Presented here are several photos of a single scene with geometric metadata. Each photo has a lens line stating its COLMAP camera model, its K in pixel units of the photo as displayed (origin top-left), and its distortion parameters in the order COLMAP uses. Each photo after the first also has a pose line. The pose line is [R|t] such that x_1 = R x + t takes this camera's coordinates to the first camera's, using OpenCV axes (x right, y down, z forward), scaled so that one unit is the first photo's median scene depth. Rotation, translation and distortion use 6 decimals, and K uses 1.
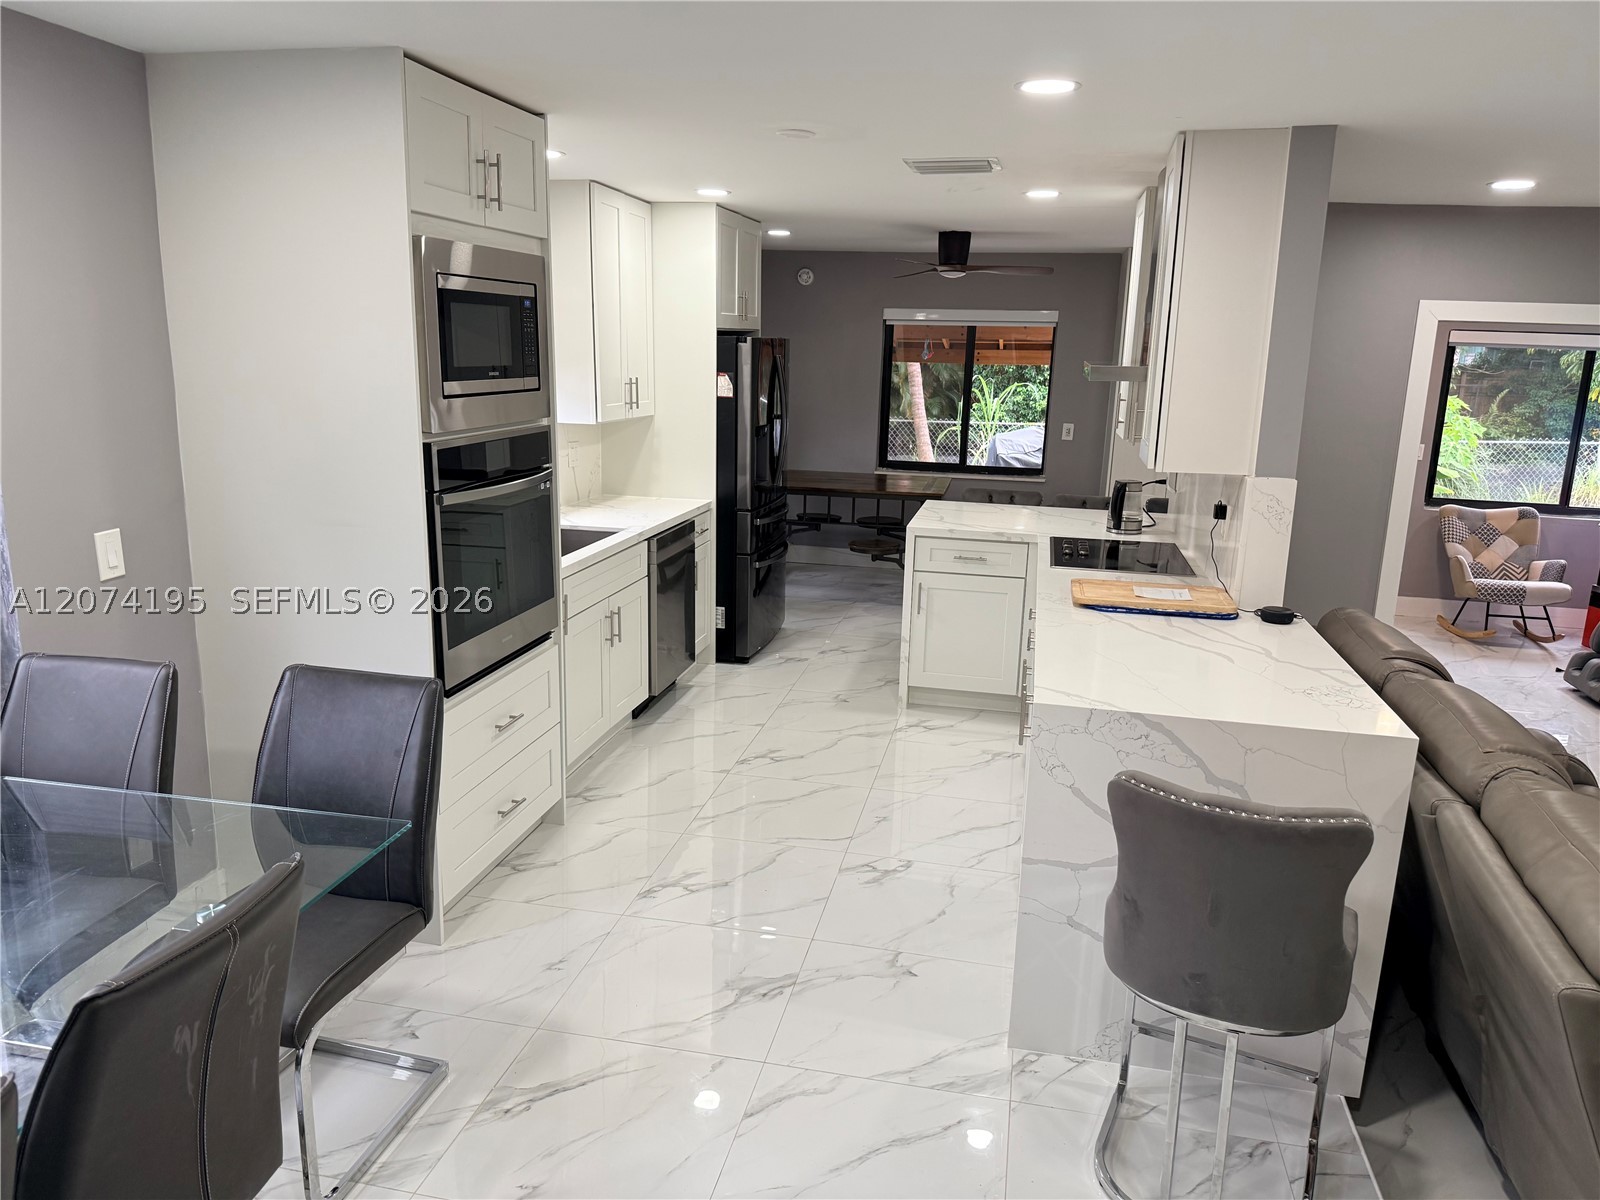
lens RADIAL K [[1117.3, 0, 806.1], [0, 1117.3, 593.7], [0, 0, 1]] dist [0.092149, -0.127020]
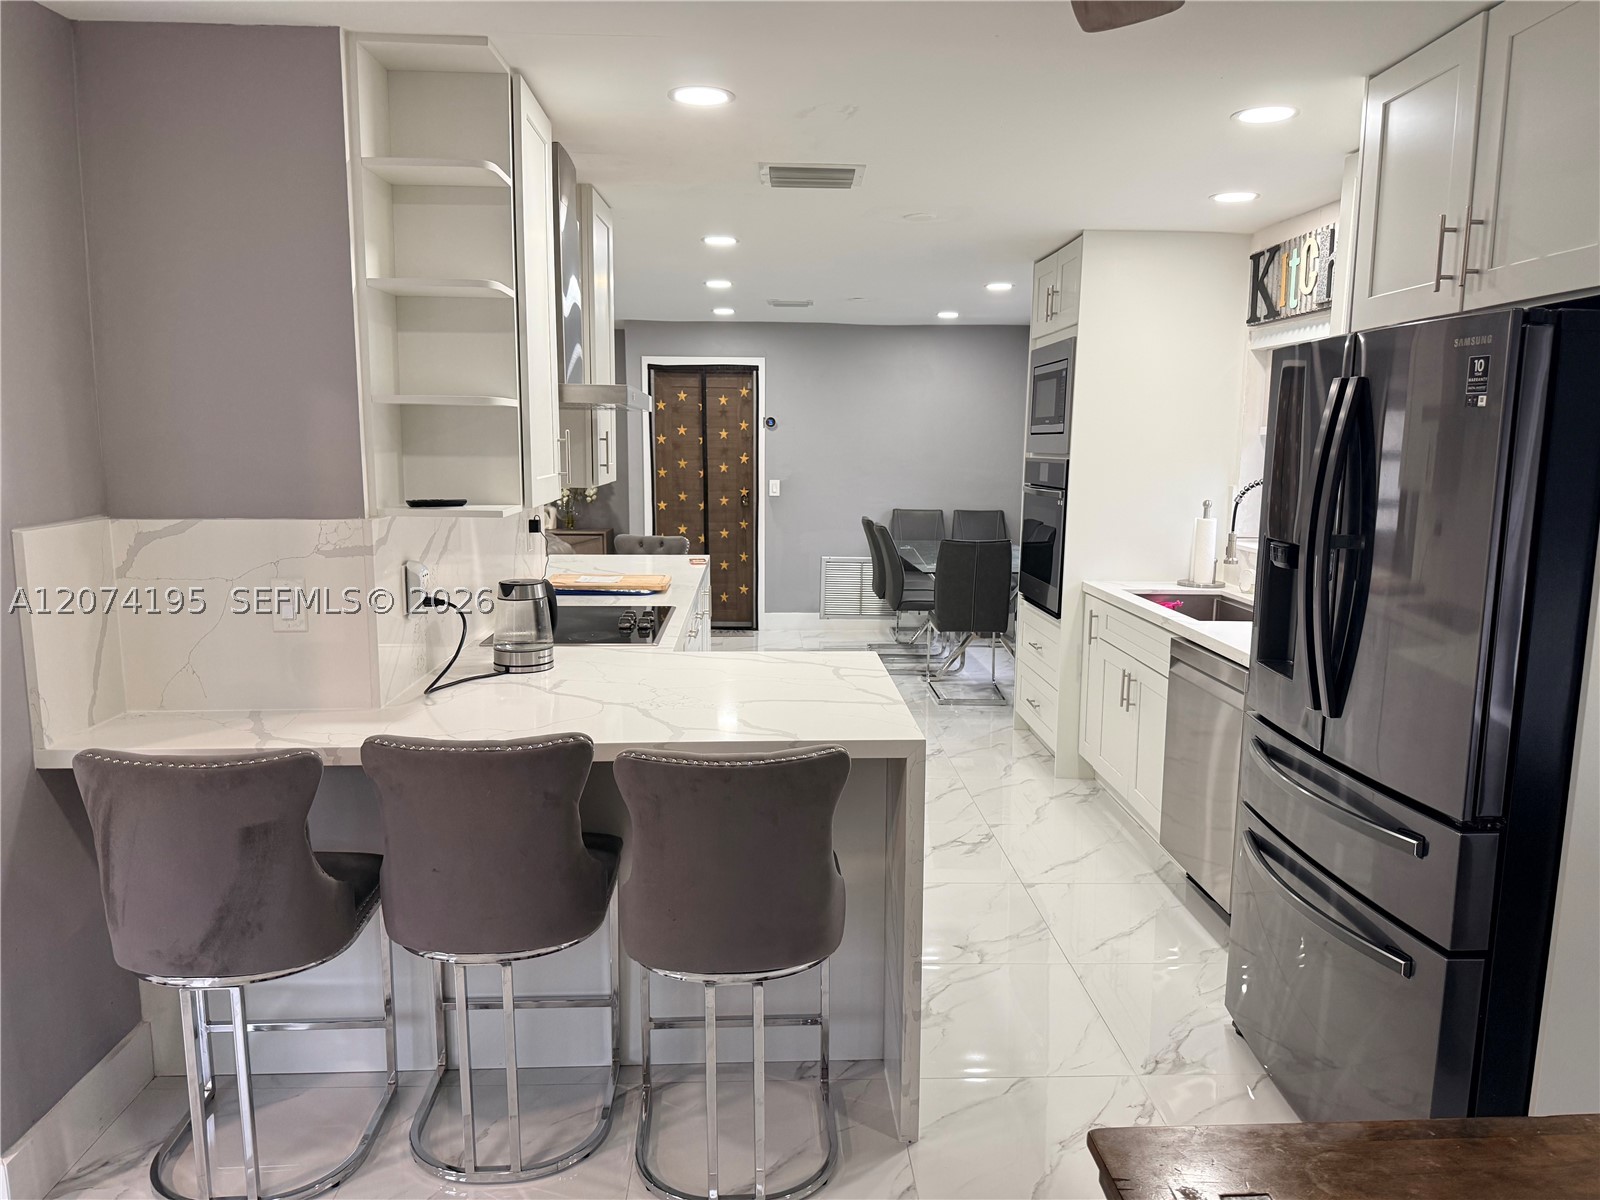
lens RADIAL K [[1117.3, 0, 806.1], [0, 1117.3, 593.7], [0, 0, 1]] dist [0.092149, -0.127020]
pose [[-0.968404, 0.003521, -0.249362, 0.376097], [-0.085865, 0.934057, 0.346647, -0.407491], [0.234139, 0.357106, -0.904243, 2.035897]]
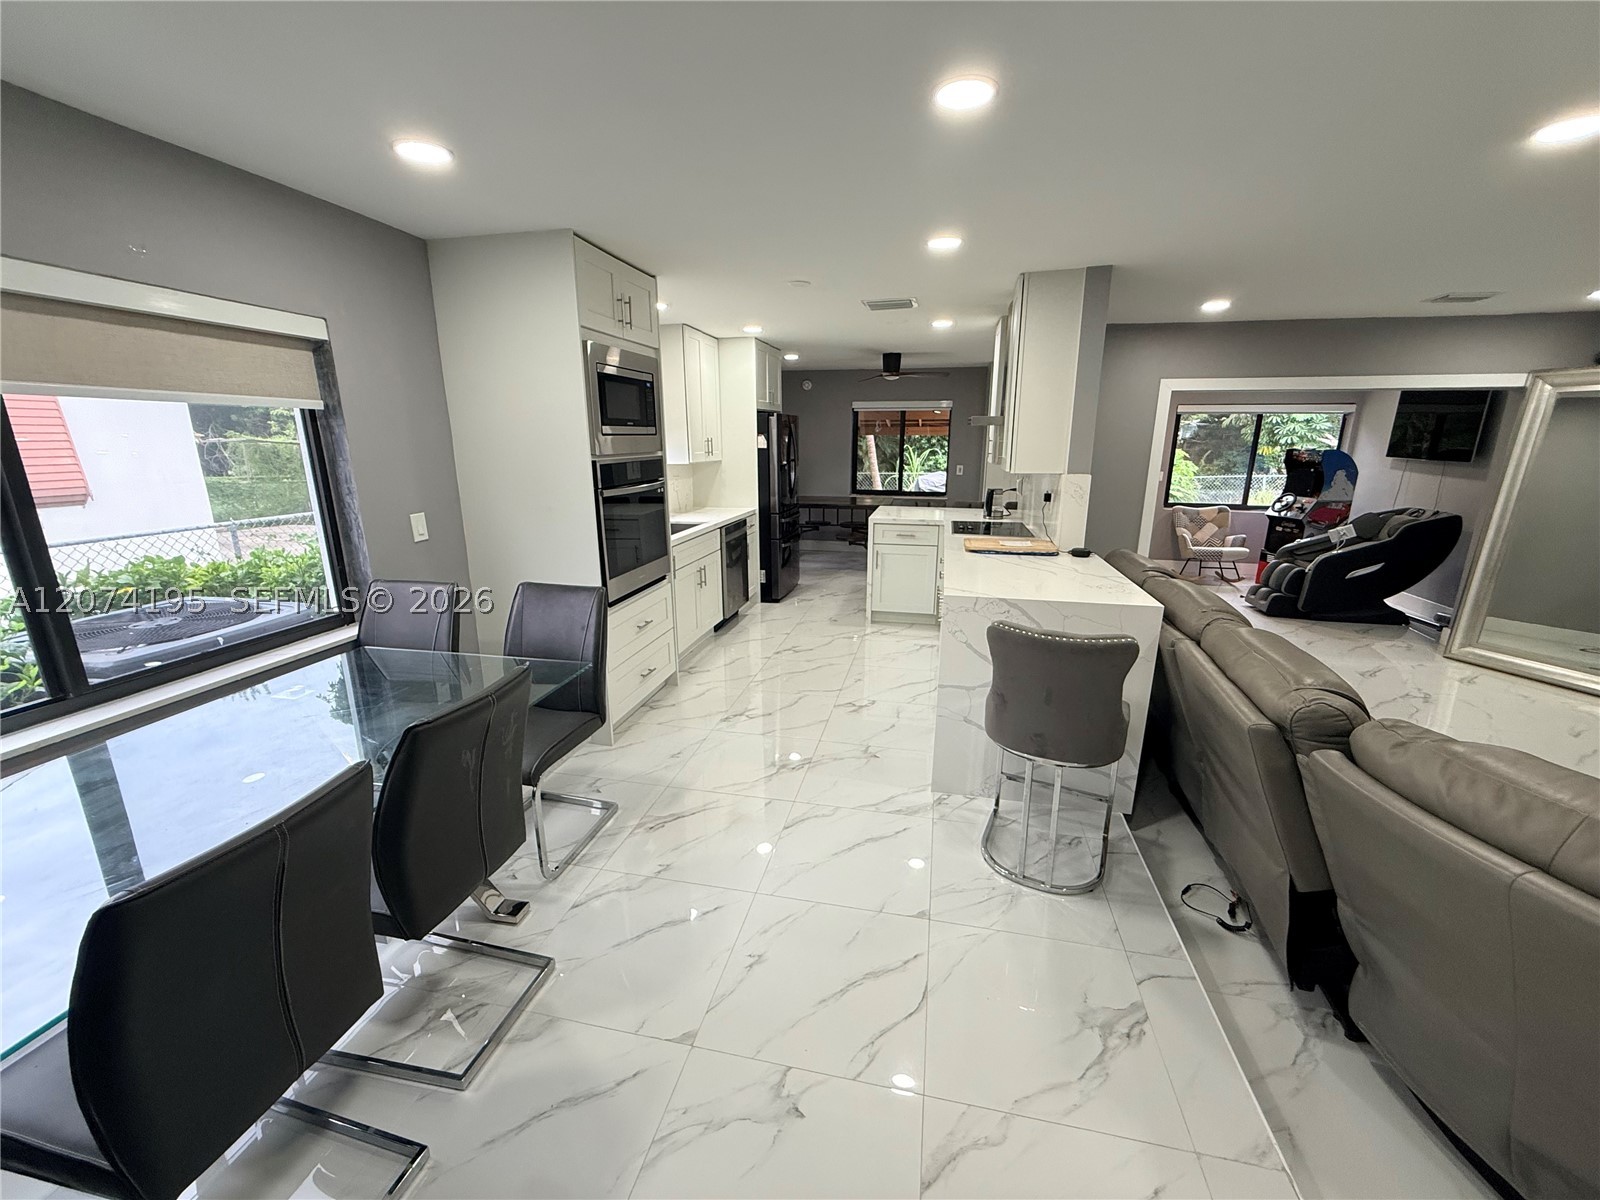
lens RADIAL K [[637.7, 0, 800.0], [0, 637.7, 600.0], [0, 0, 1]] dist [0.000258, -0.000063]
pose [[0.999540, -0.023554, -0.019097, -0.000769], [0.024095, 0.999301, 0.028571, 0.047334], [0.018411, -0.029018, 0.999409, 0.005599]]
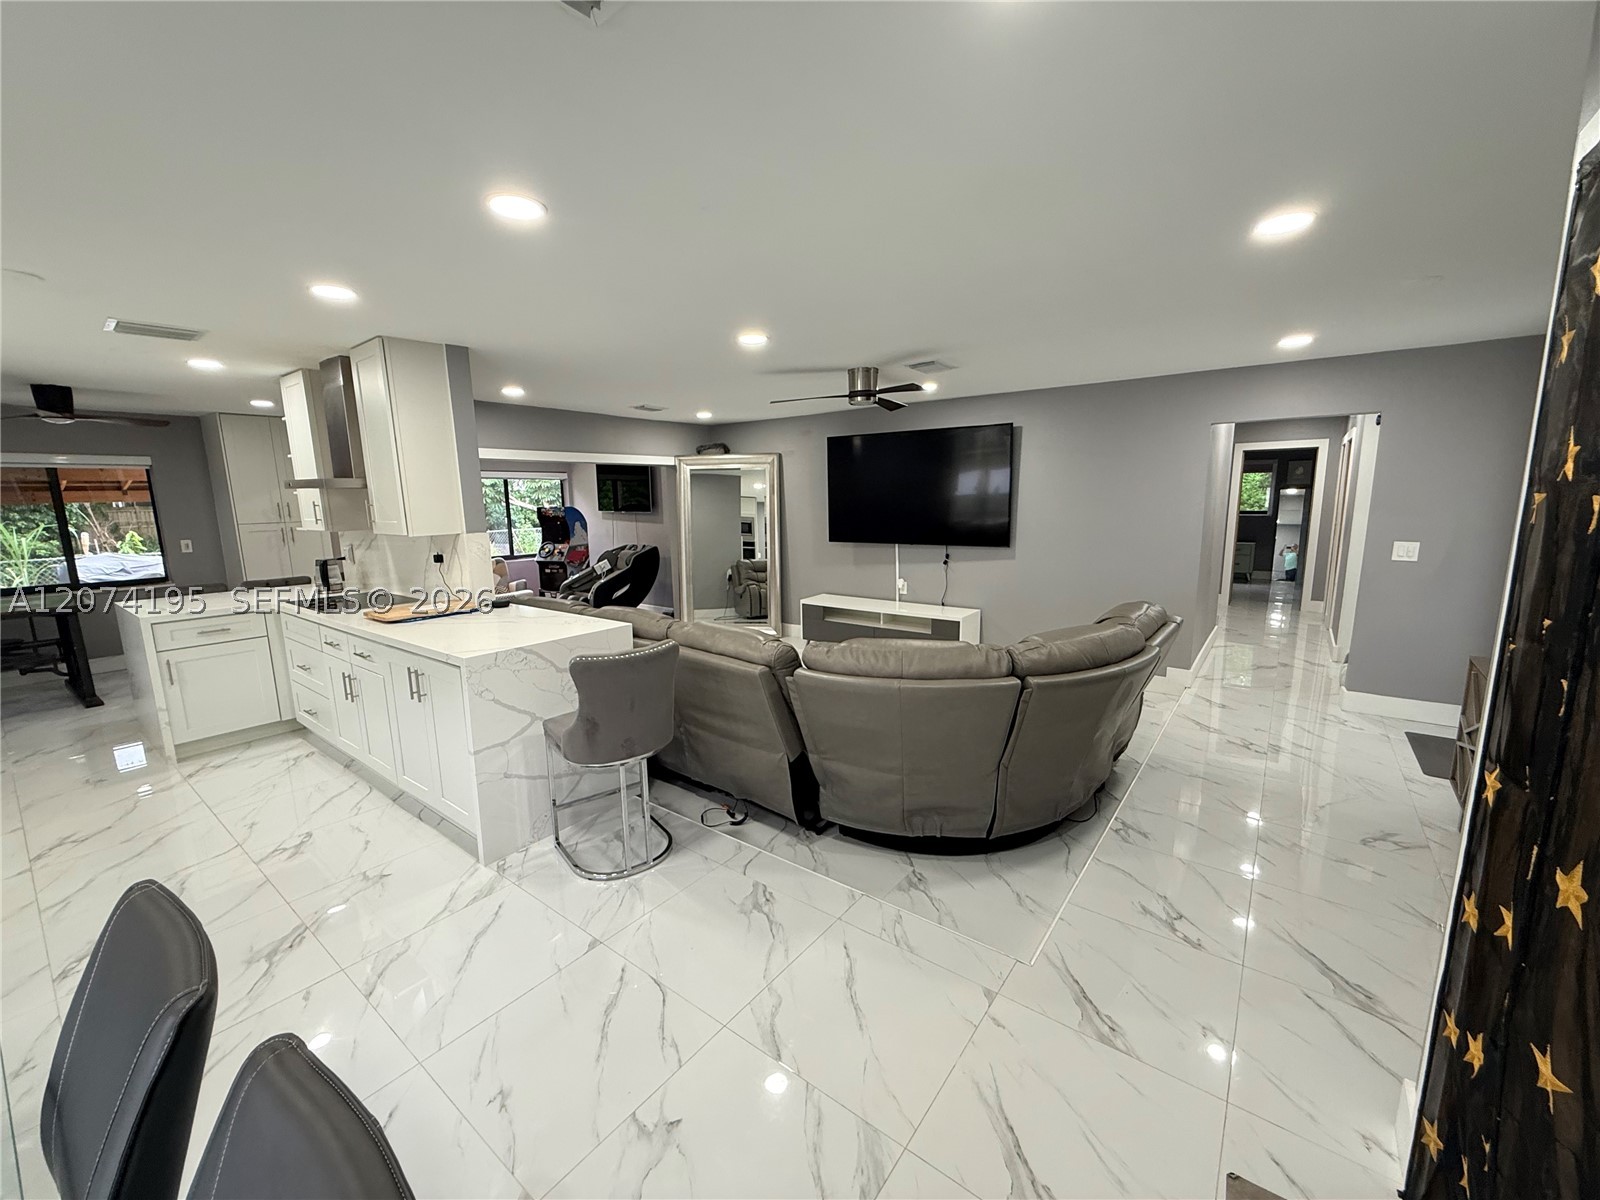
lens RADIAL K [[639.7, 0, 792.7], [0, 639.7, 602.6], [0, 0, 1]] dist [0.000680, 0.000068]
pose [[0.439449, -0.185569, 0.878891, -0.268856], [0.225573, 0.969873, 0.091992, 0.025726], [-0.869484, 0.157828, 0.468069, 0.069494]]
